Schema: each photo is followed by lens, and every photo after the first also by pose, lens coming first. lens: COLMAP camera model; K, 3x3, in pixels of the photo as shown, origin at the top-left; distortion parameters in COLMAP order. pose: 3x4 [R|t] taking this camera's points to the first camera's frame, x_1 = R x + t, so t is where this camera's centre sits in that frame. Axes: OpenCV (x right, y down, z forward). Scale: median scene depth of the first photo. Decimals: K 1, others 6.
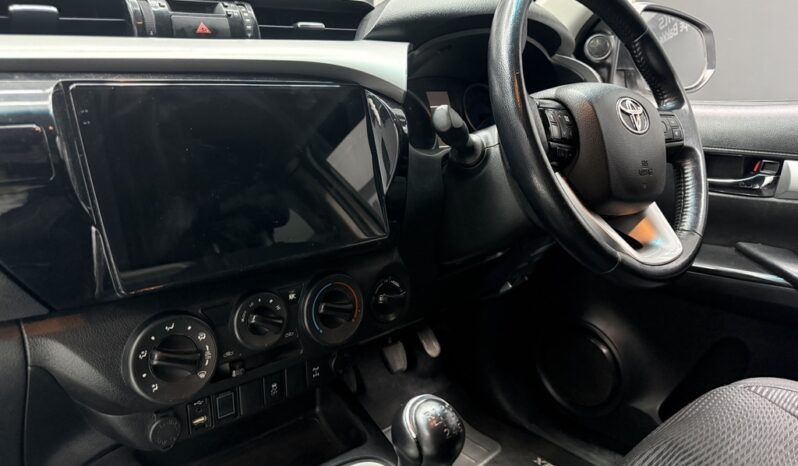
lens RADIAL K [[578.9, 0, 399.0], [0, 578.9, 233.0], [0, 0, 1]] dist [-0.004396, 0.000817]
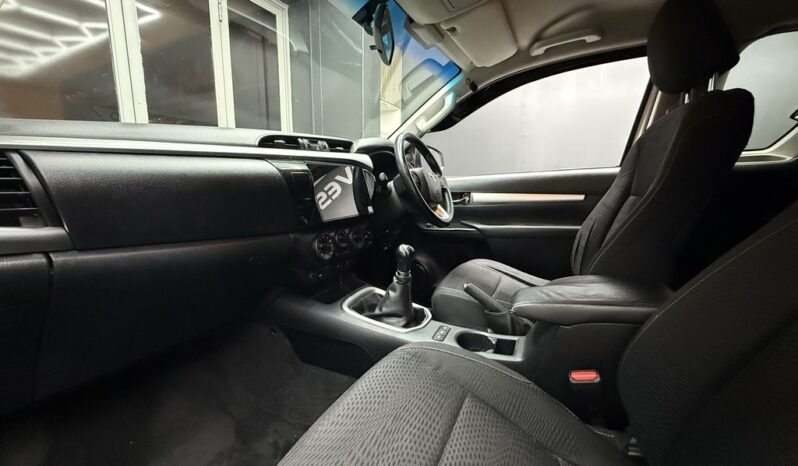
lens RADIAL K [[319.1, 0, 399.0], [0, 319.1, 233.0], [0, 0, 1]] dist [0.000090, 0.000246]
pose [[0.923498, -0.074840, 0.376232, -0.417411], [0.108138, 0.991798, -0.068146, 0.188754], [-0.368046, 0.103618, 0.924016, -0.506620]]
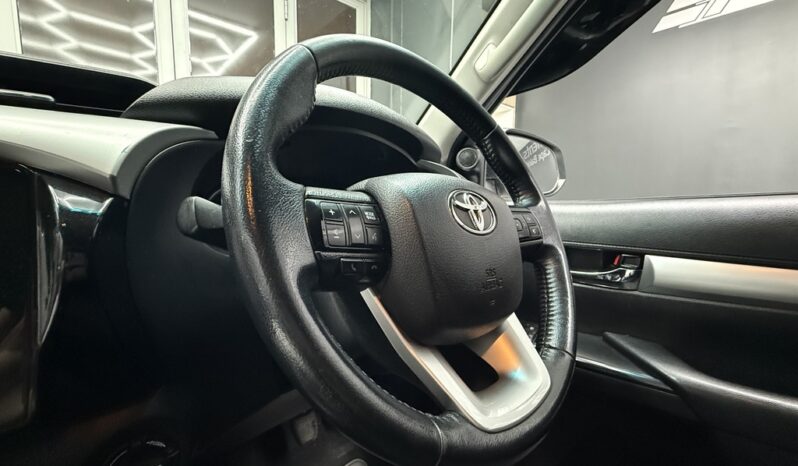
lens RADIAL K [[319.1, 0, 399.0], [0, 319.1, 233.0], [0, 0, 1]] dist [0.000090, 0.000246]
pose [[0.999853, -0.012676, 0.011562, 0.252855], [0.014284, 0.988338, -0.151603, -0.093054], [-0.009505, 0.151746, 0.988374, 0.488231]]
